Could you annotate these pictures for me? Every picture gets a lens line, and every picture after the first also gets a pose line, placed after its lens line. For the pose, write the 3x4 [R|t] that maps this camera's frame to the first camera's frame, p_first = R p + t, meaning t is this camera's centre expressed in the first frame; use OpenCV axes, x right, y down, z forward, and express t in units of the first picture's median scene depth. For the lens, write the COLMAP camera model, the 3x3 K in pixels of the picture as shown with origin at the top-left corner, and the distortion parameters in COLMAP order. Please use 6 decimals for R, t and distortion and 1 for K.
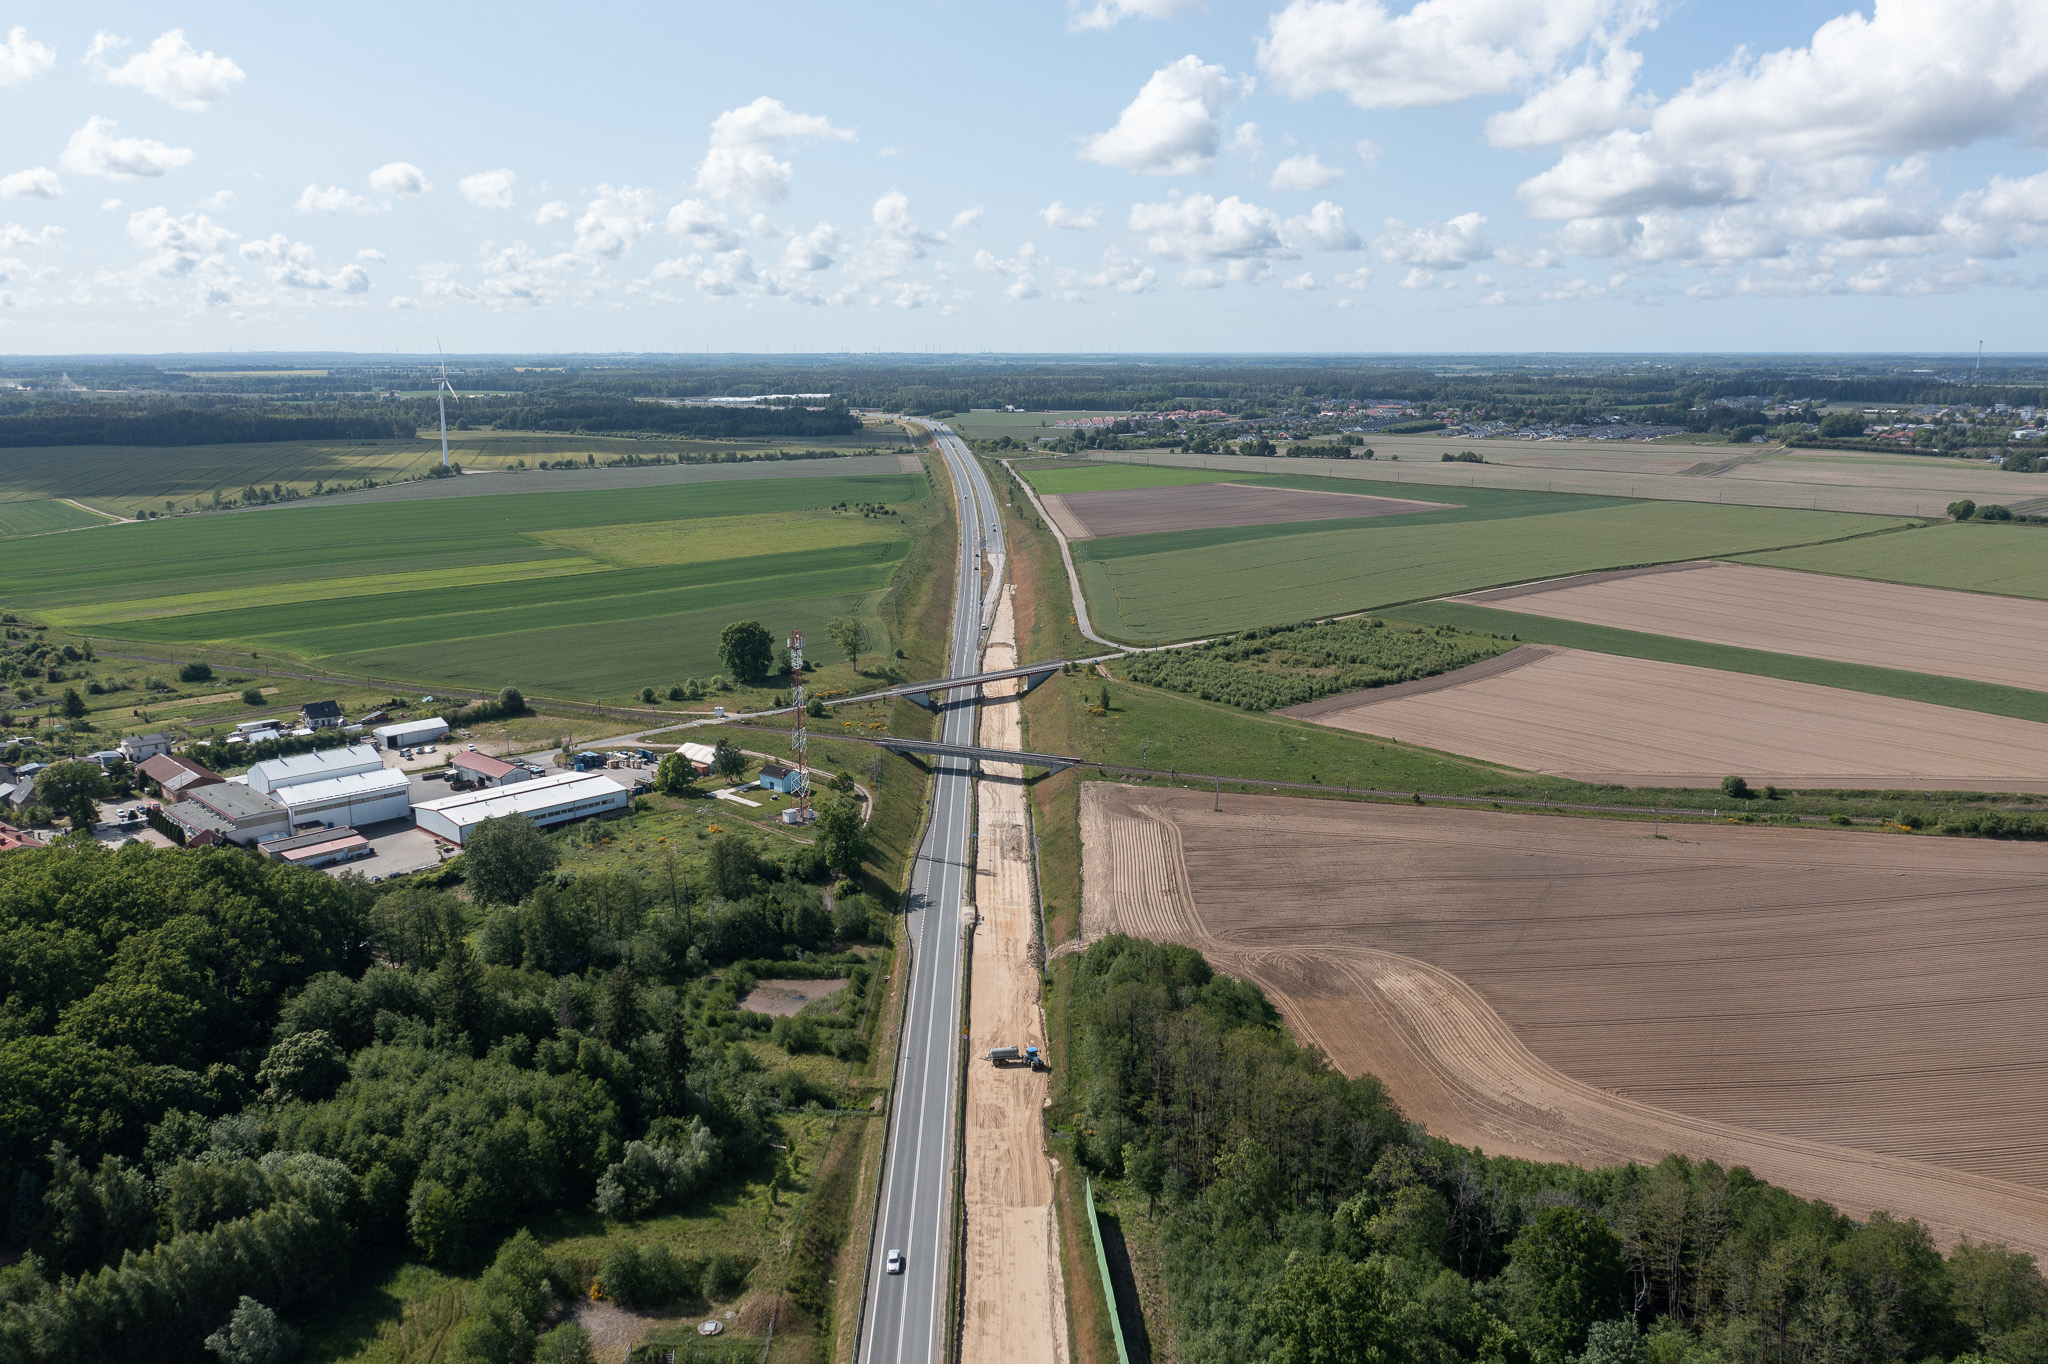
lens RADIAL K [[1607.6, 0, 1024.2], [0, 1607.6, 685.8], [0, 0, 1]] dist [-0.014385, 0.001507]
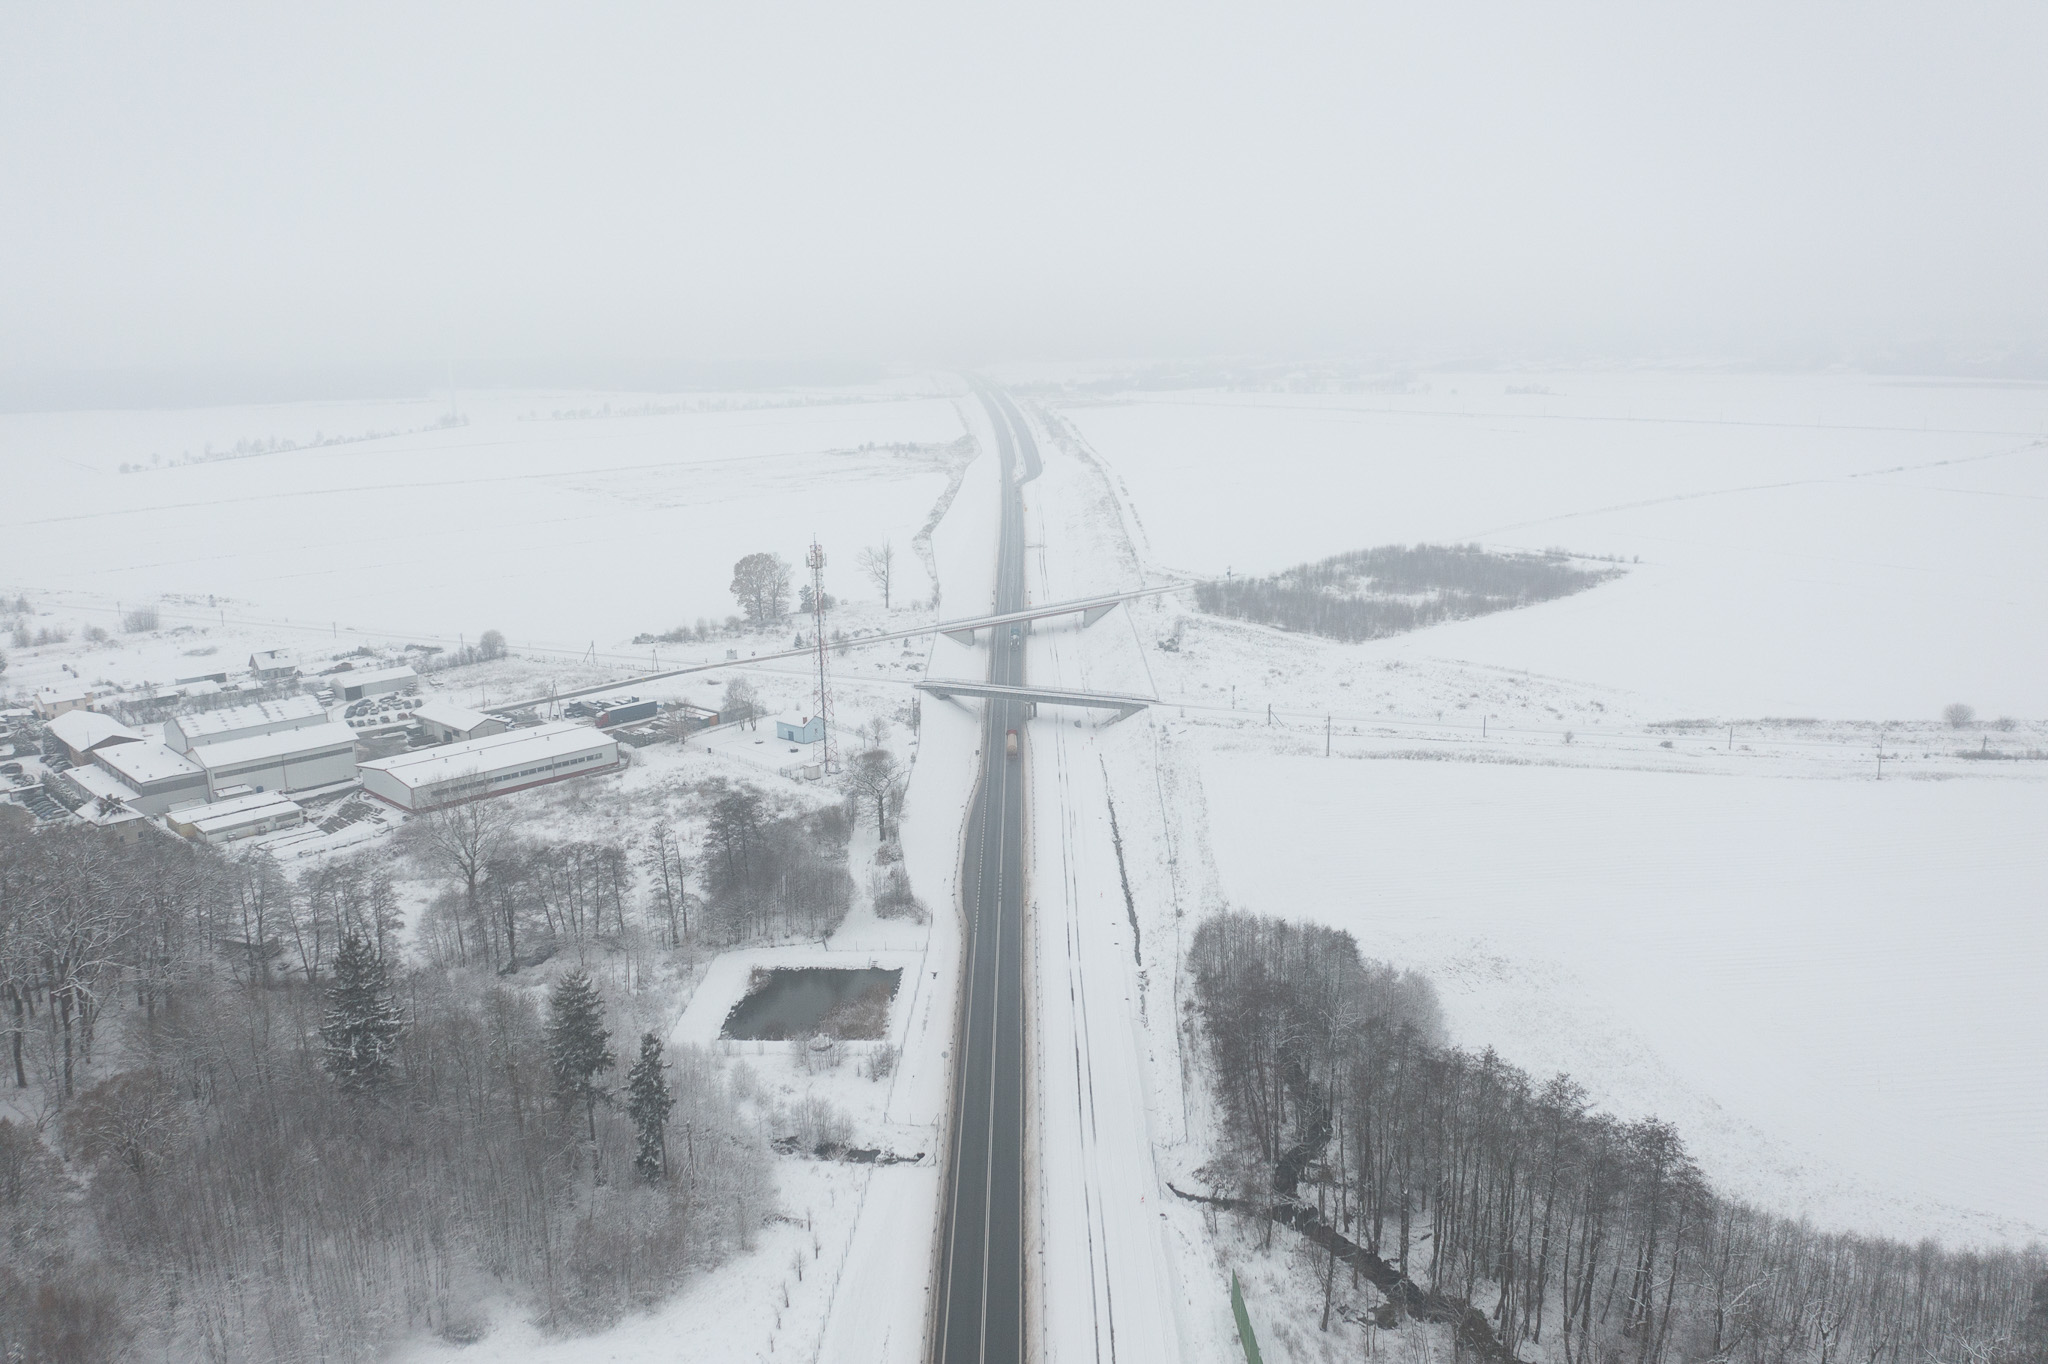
lens RADIAL K [[1607.6, 0, 1024.2], [0, 1607.6, 685.8], [0, 0, 1]] dist [-0.014385, 0.001507]
pose [[0.999647, -0.016430, -0.020891, -0.015575], [0.016902, 0.999601, 0.022613, 0.017012], [0.020512, -0.022958, 0.999526, 0.145822]]
